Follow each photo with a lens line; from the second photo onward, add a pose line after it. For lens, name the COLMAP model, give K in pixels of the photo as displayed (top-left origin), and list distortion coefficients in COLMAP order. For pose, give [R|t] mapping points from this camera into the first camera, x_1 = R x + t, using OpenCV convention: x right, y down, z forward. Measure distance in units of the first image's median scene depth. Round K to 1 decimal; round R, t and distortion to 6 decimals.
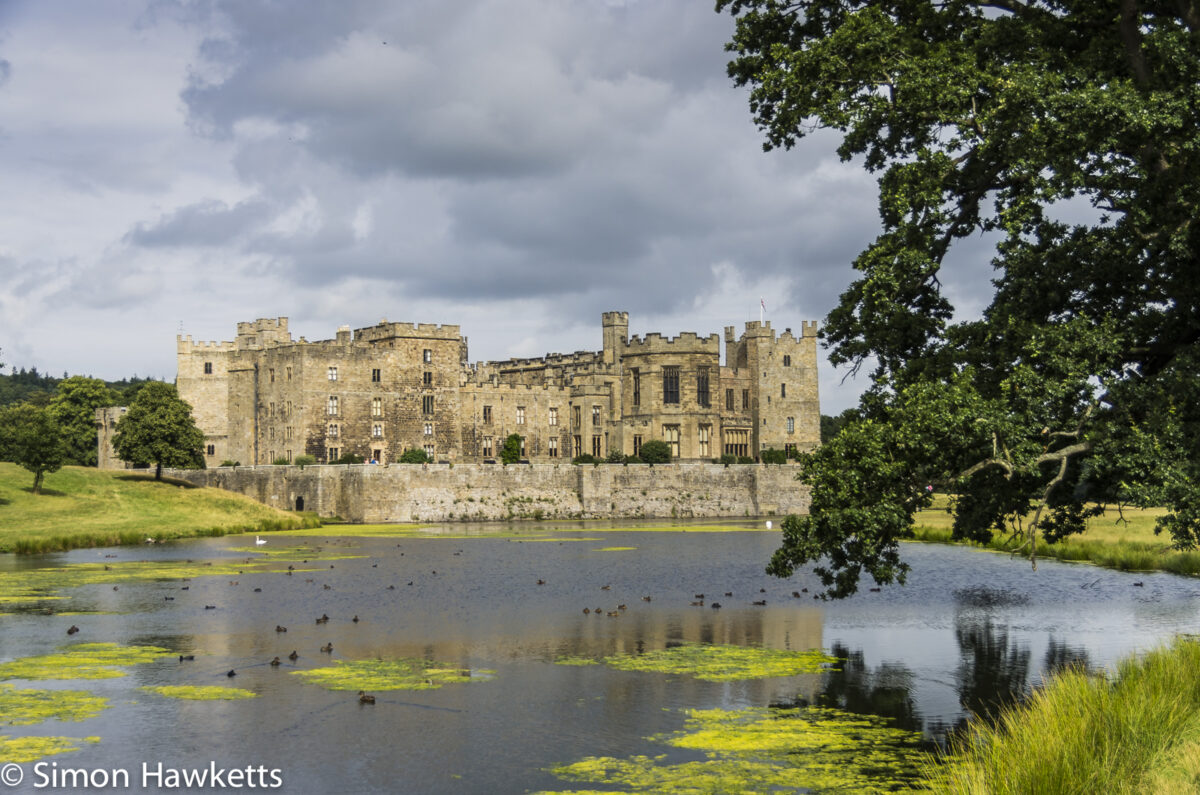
lens RADIAL K [[1657.9, 0, 600.0], [0, 1657.9, 397.5], [0, 0, 1]] dist [-0.005770, -0.012732]
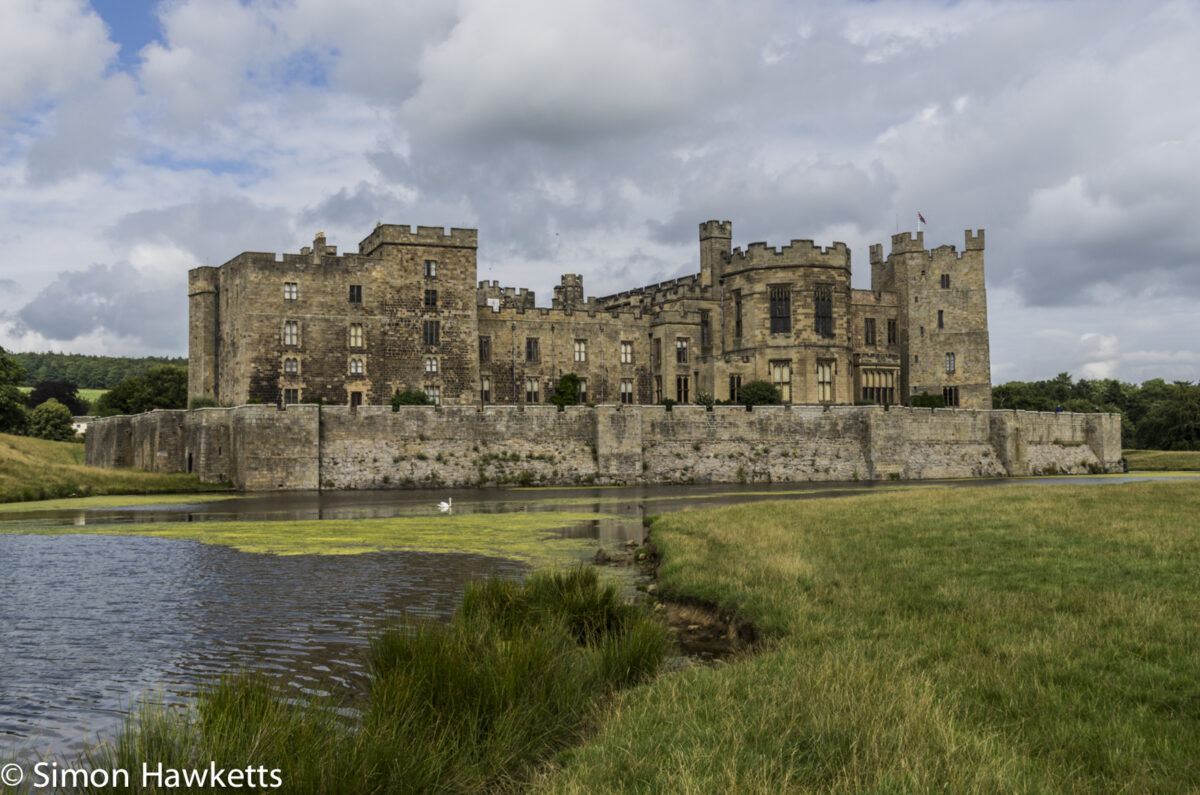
lens RADIAL K [[1257.1, 0, 600.0], [0, 1257.1, 397.5], [0, 0, 1]] dist [-0.017165, -0.005853]
pose [[0.976891, -0.012258, -0.213384, 0.087343], [0.014540, 0.999853, 0.009127, 0.027690], [0.213241, -0.012018, 0.976926, 0.421968]]
